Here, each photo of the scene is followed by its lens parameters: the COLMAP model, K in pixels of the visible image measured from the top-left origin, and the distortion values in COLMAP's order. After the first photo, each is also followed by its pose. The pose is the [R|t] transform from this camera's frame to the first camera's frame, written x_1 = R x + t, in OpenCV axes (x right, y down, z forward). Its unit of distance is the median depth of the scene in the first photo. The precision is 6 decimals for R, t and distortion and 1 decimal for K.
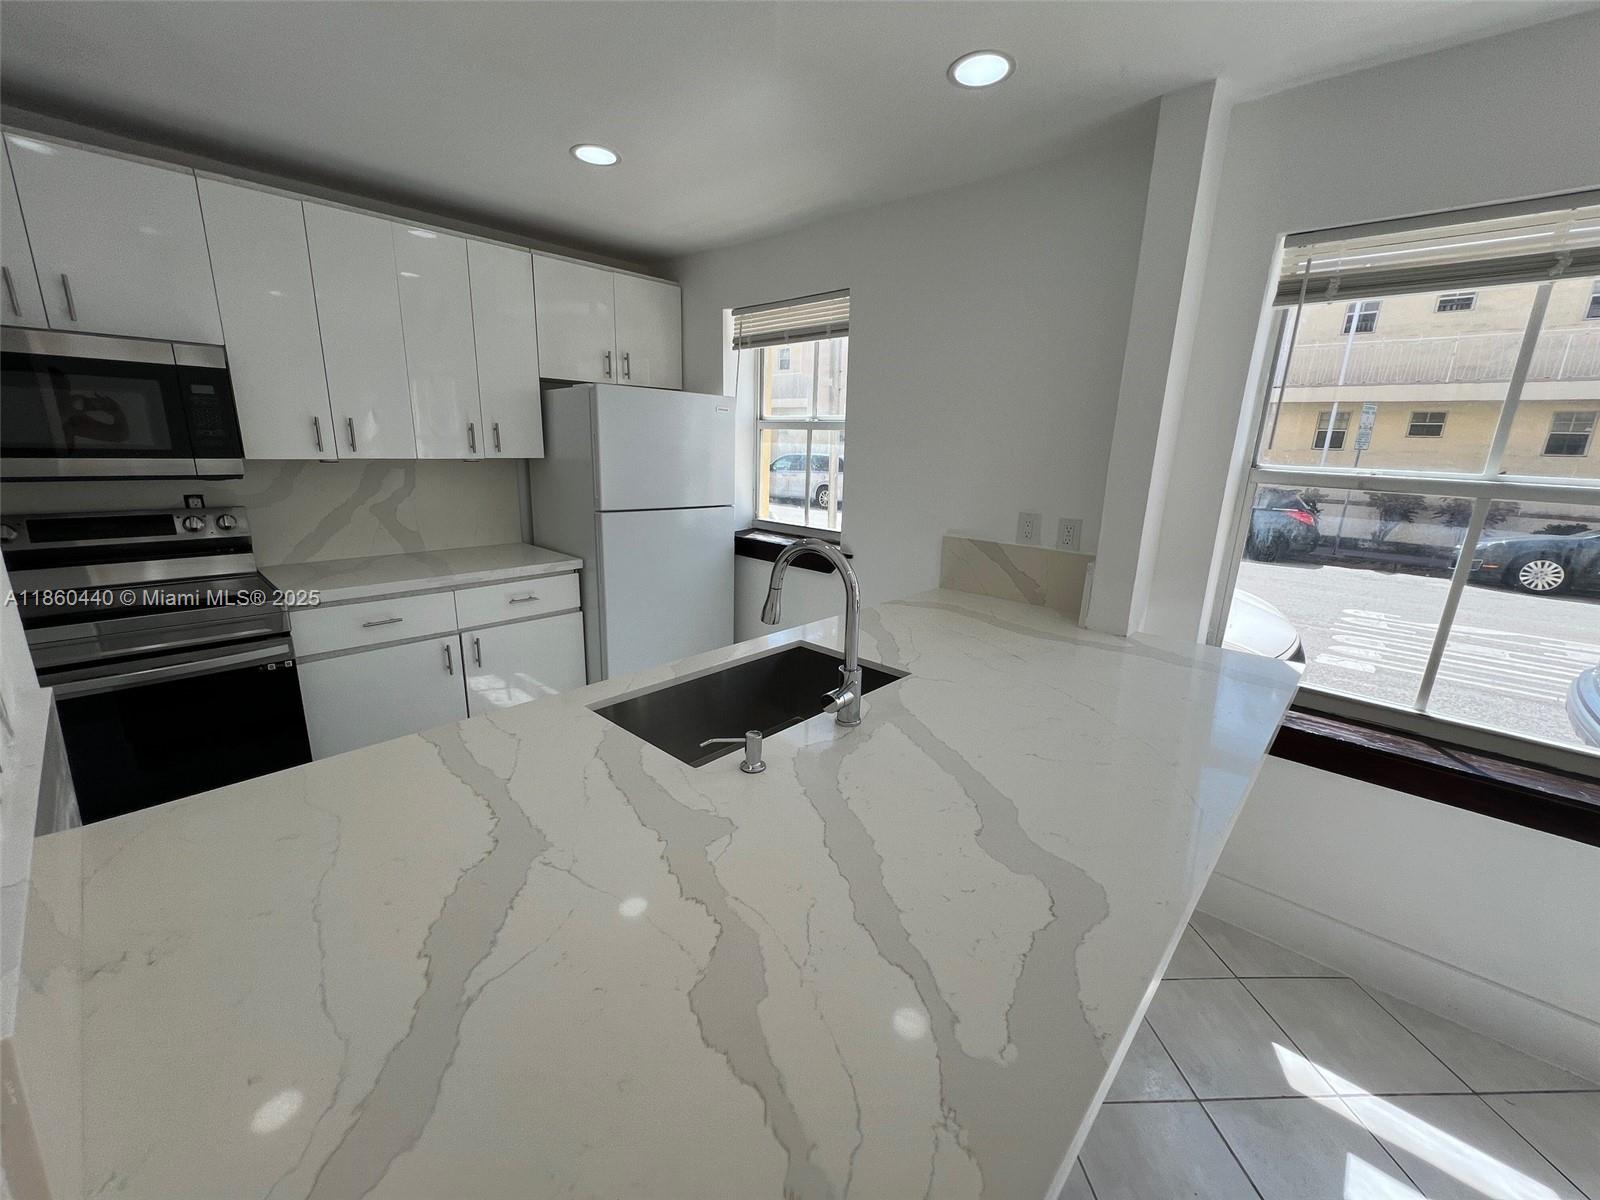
lens RADIAL K [[637.4, 0, 800.0], [0, 637.4, 600.0], [0, 0, 1]] dist [-0.000709, -0.000586]
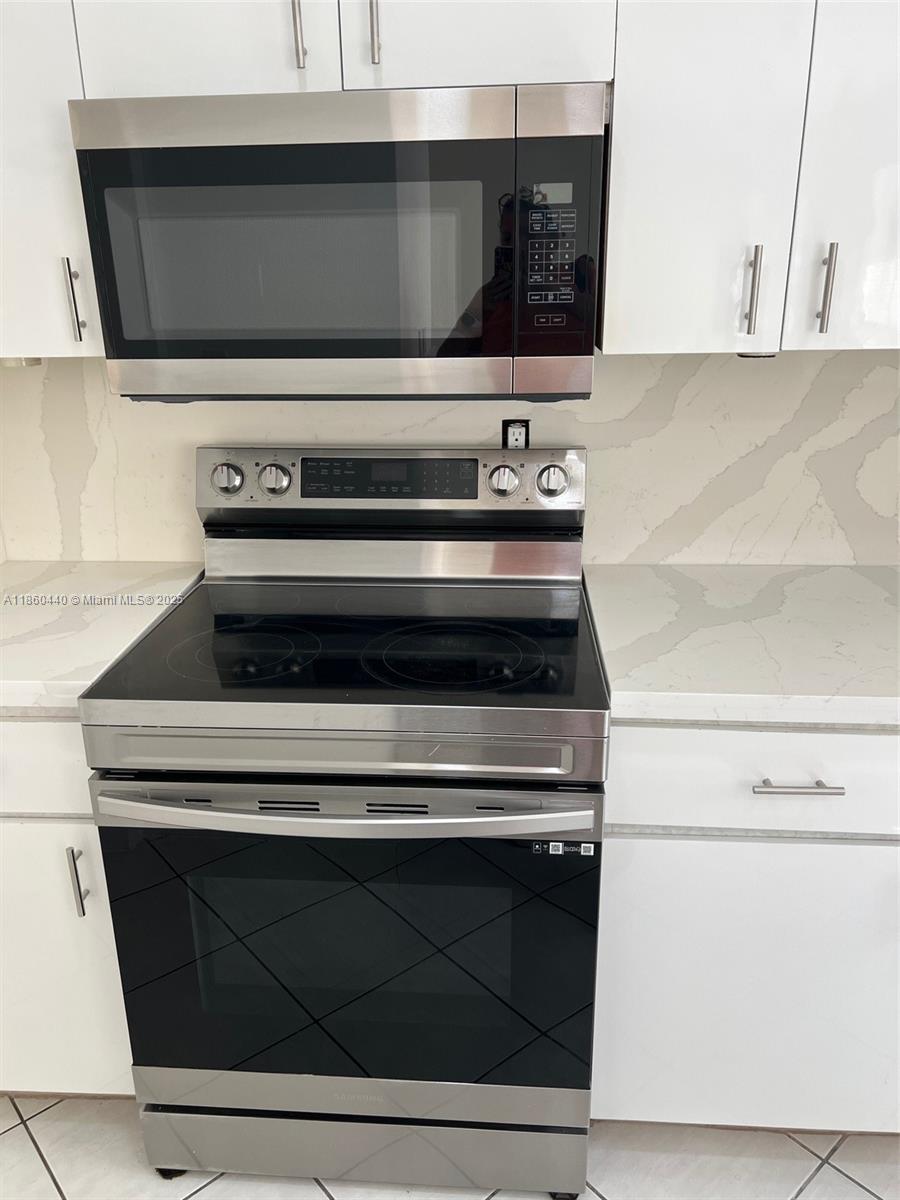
lens RADIAL K [[887.2, 0, 450.0], [0, 887.2, 600.0], [0, 0, 1]] dist [0.021621, -0.009184]
pose [[0.625822, 0.220520, -0.748143, -0.381217], [-0.156380, 0.975198, 0.156634, -0.118271], [0.764128, 0.018970, 0.644785, 0.457625]]
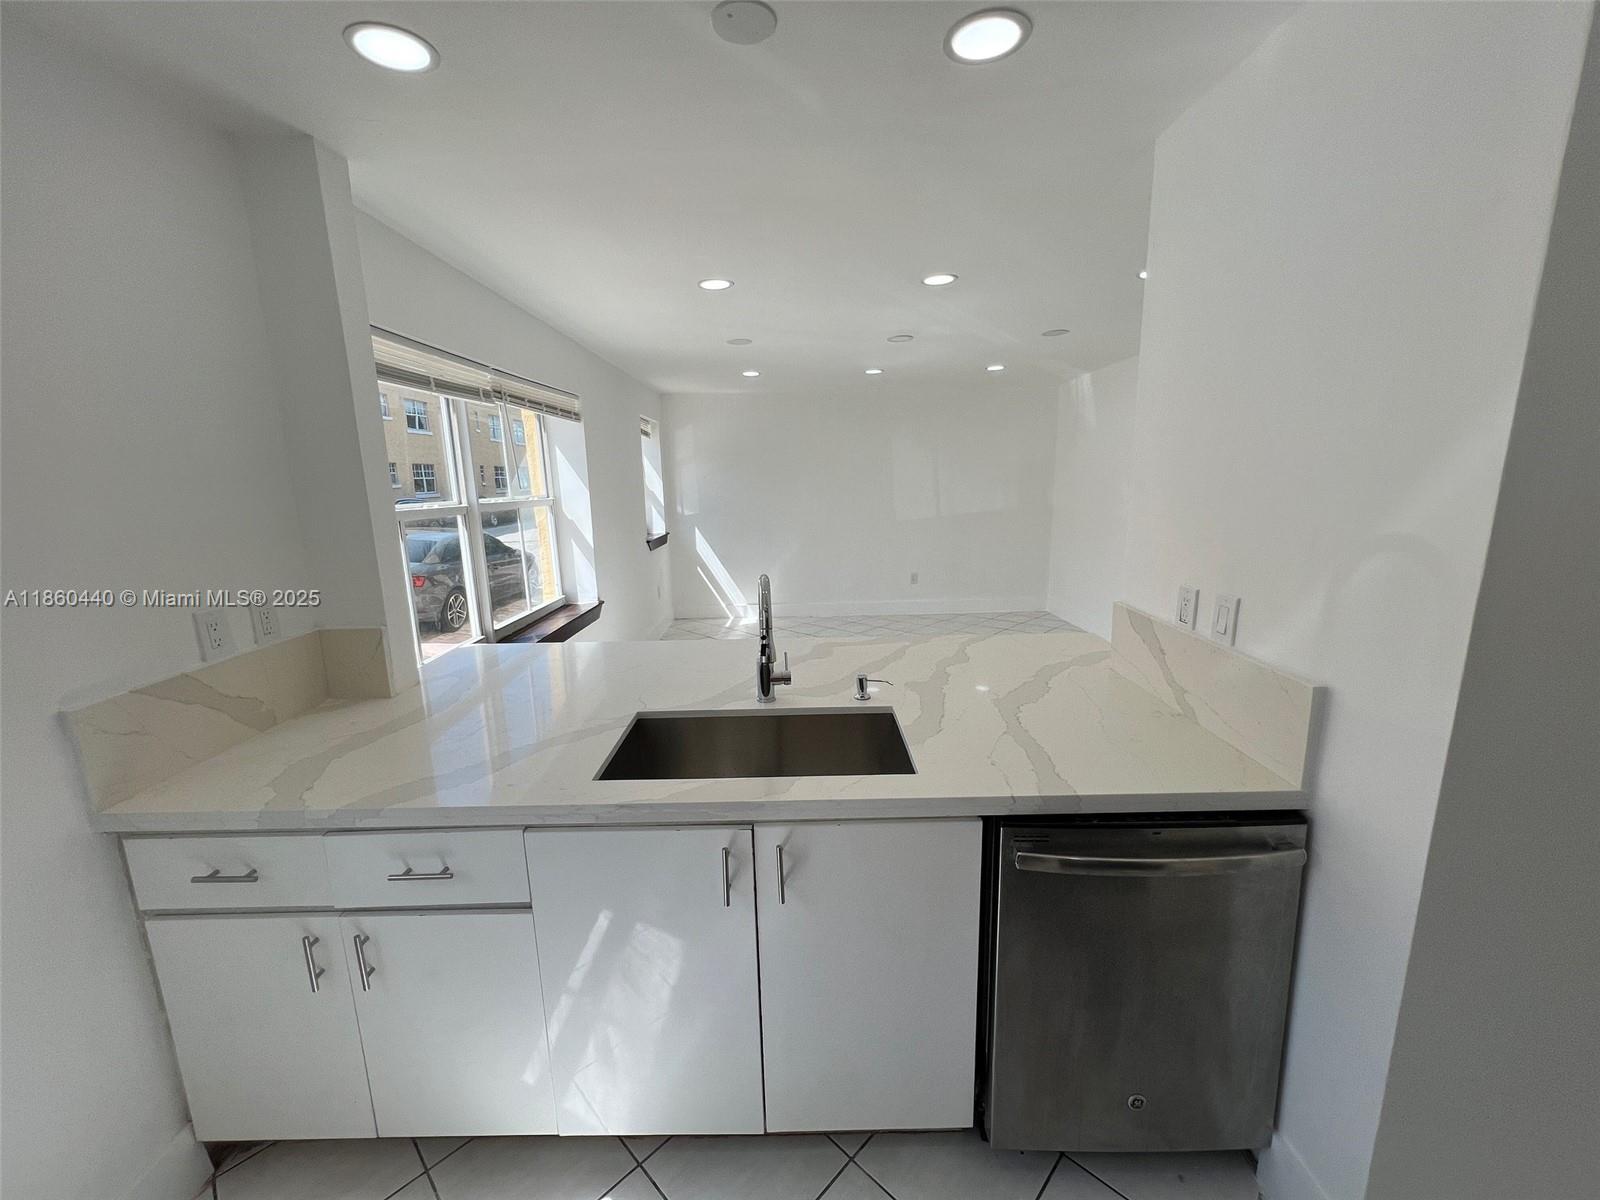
lens RADIAL K [[637.4, 0, 800.0], [0, 637.4, 600.0], [0, 0, 1]] dist [-0.000709, -0.000586]
pose [[-0.677188, -0.155806, 0.719125, -0.471444], [0.184306, 0.910252, 0.370774, -0.252720], [-0.712354, 0.383623, -0.587696, 0.861675]]
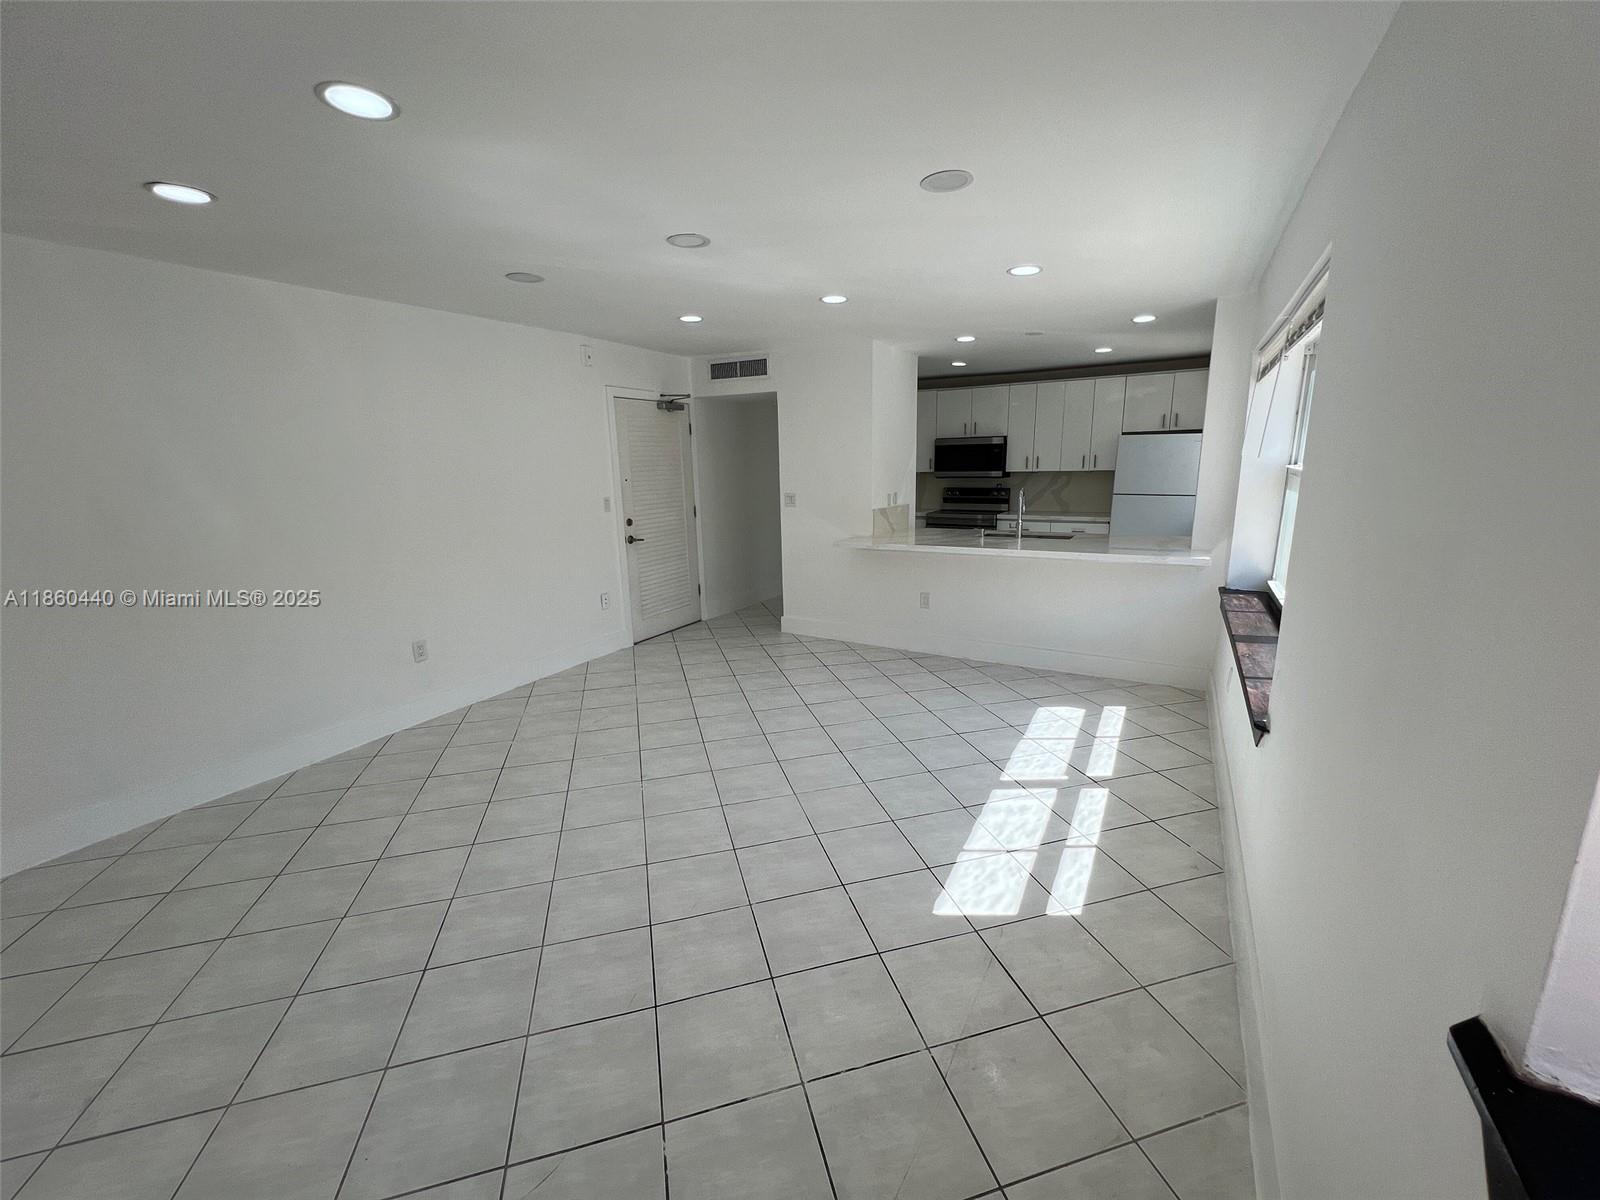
lens RADIAL K [[637.4, 0, 800.0], [0, 637.4, 600.0], [0, 0, 1]] dist [-0.000709, -0.000586]
pose [[0.219242, 0.173490, -0.960122, 1.715935], [-0.213993, 0.968653, 0.126167, 0.175982], [0.951914, 0.177798, 0.249495, -0.519503]]
